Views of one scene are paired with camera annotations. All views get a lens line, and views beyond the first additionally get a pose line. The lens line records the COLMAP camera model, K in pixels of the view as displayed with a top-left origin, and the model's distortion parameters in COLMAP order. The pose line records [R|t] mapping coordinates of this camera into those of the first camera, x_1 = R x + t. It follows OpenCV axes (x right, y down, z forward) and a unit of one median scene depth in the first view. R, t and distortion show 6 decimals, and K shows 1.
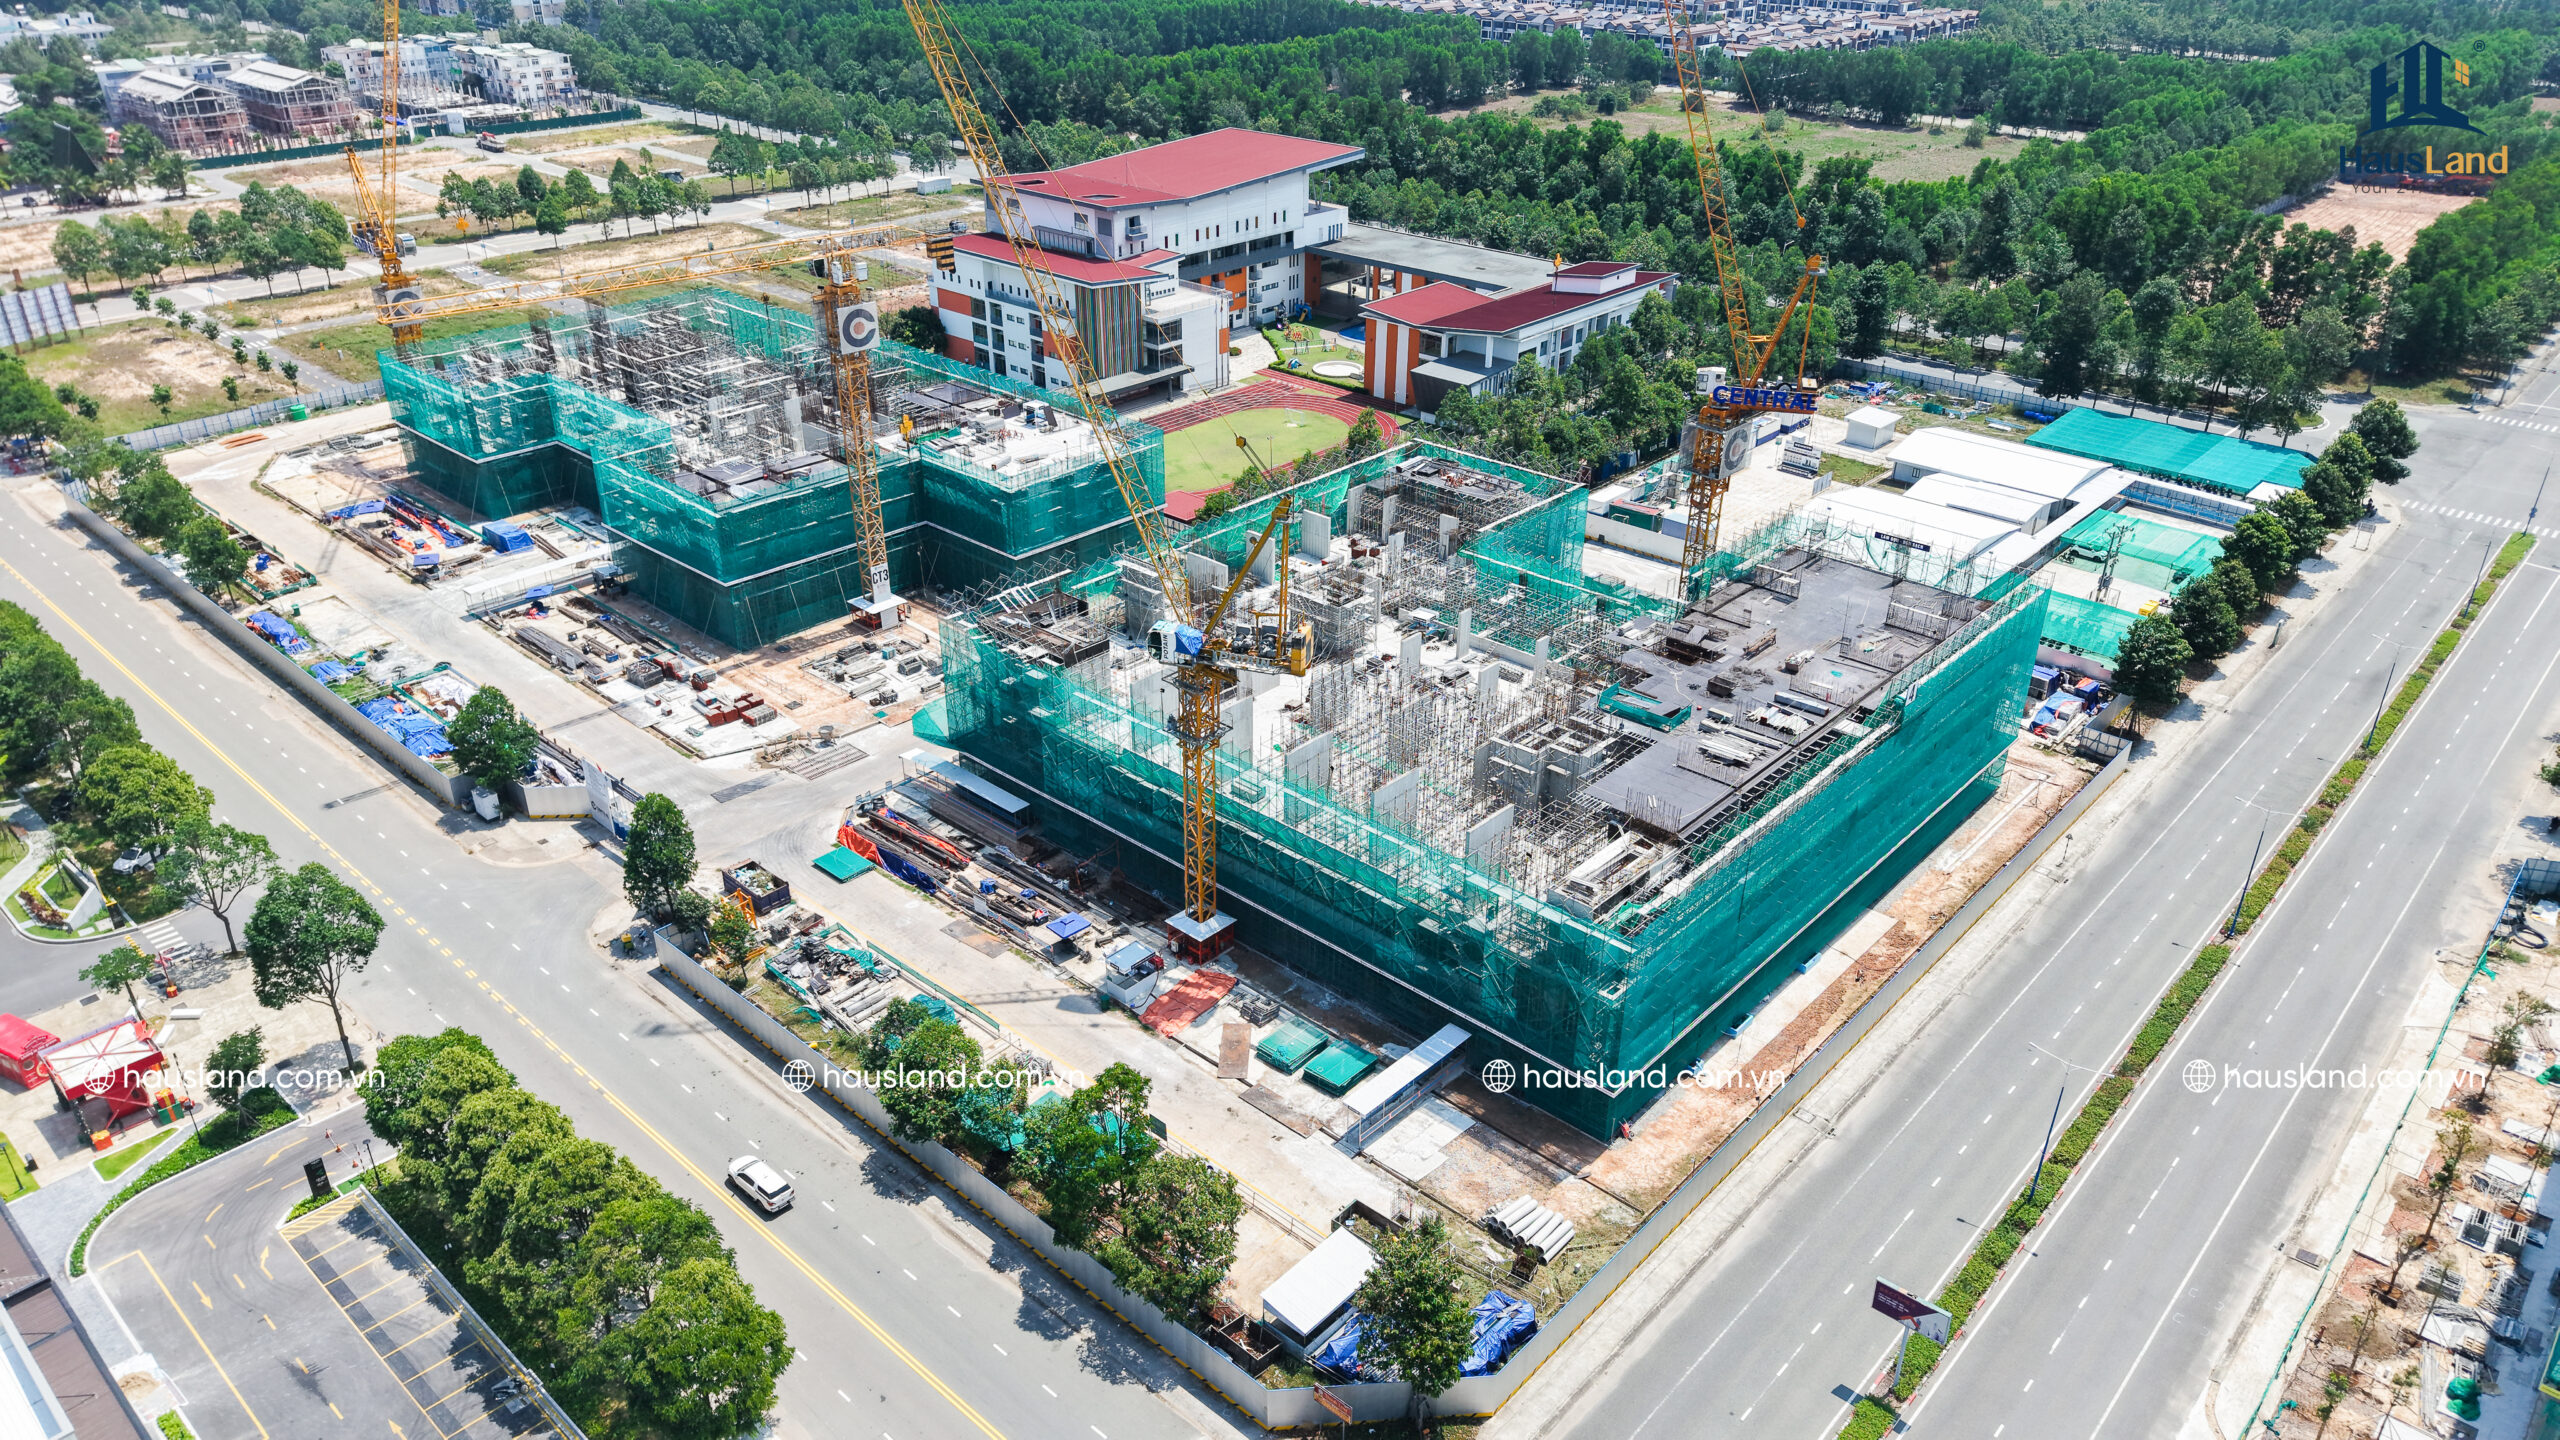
lens RADIAL K [[1703.1, 0, 1284.7], [0, 1703.1, 730.1], [0, 0, 1]] dist [0.037315, -0.042091]
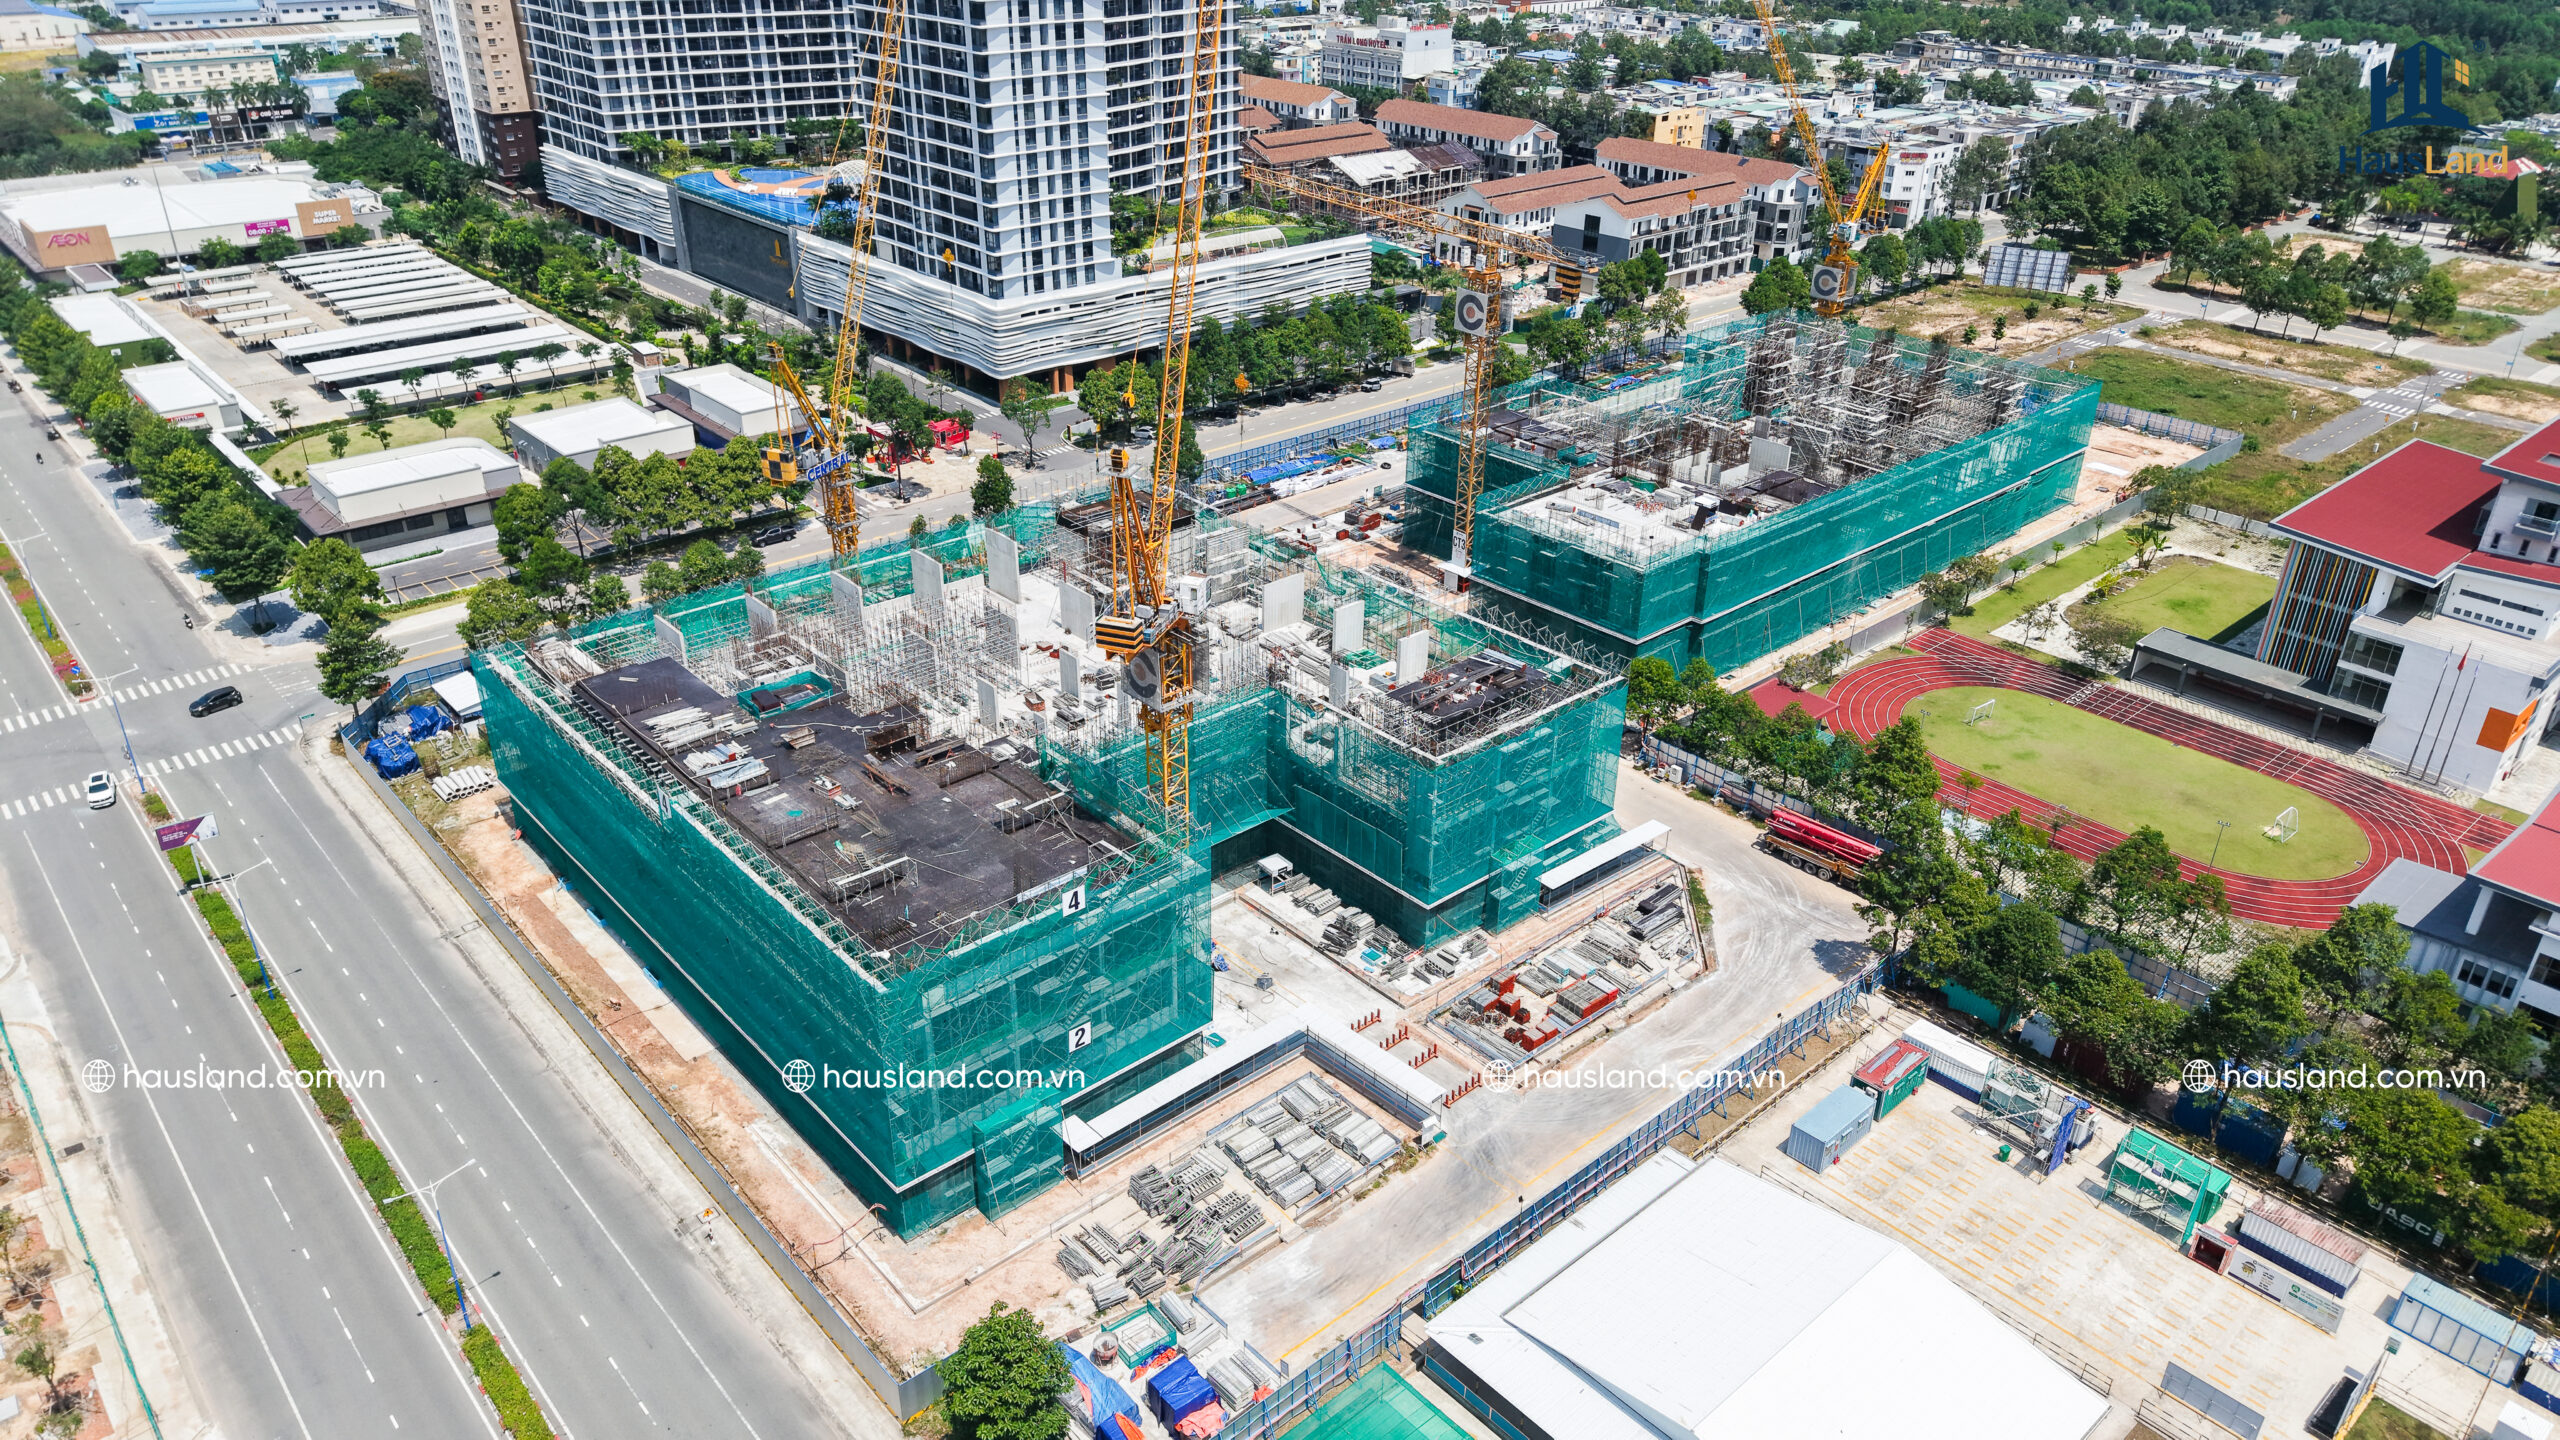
lens RADIAL K [[1703.1, 0, 1285.6], [0, 1703.1, 732.5], [0, 0, 1]] dist [0.037315, -0.042091]
pose [[-0.104686, 0.457438, -0.883058, 0.531934], [-0.479385, 0.754757, 0.447807, -0.291290], [0.871338, 0.470204, 0.140277, 0.547970]]
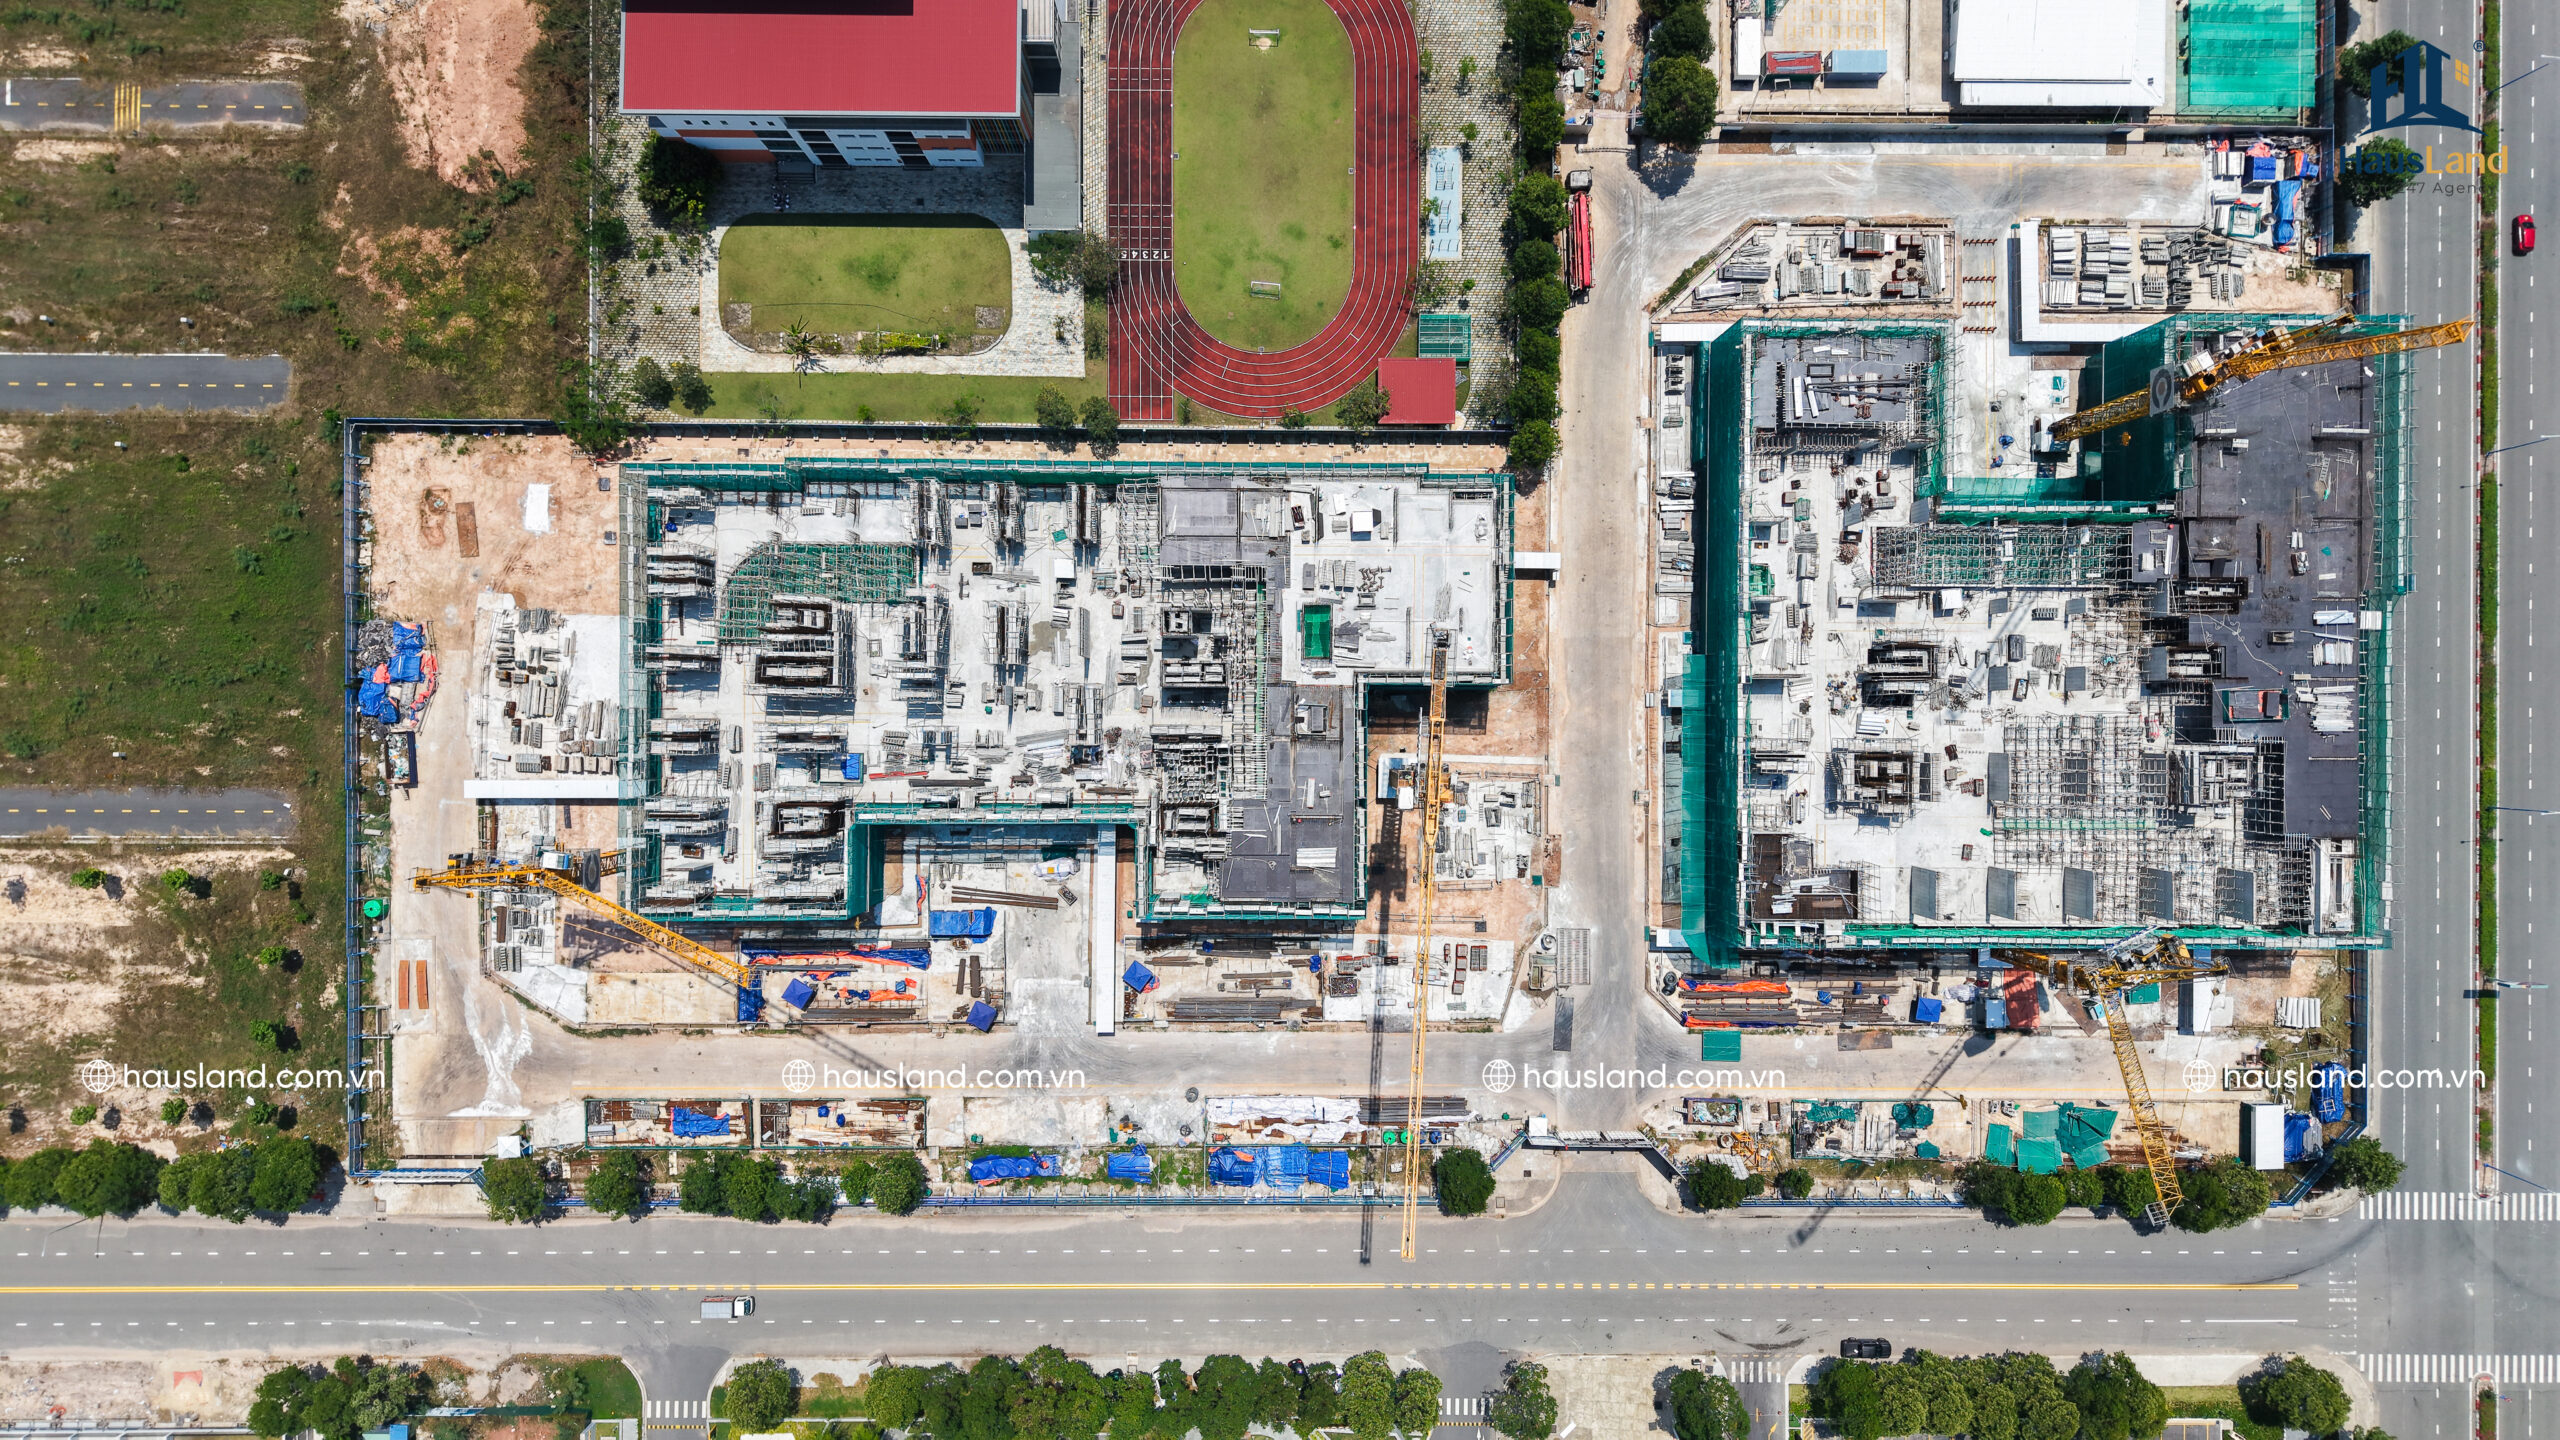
lens RADIAL K [[1703.1, 0, 1291.0], [0, 1703.1, 715.9], [0, 0, 1]] dist [0.037315, -0.042091]
pose [[0.742755, -0.669508, 0.008625, -0.186964], [0.305517, 0.350348, 0.885390, -0.716483], [-0.595797, -0.654993, 0.464769, 0.394273]]
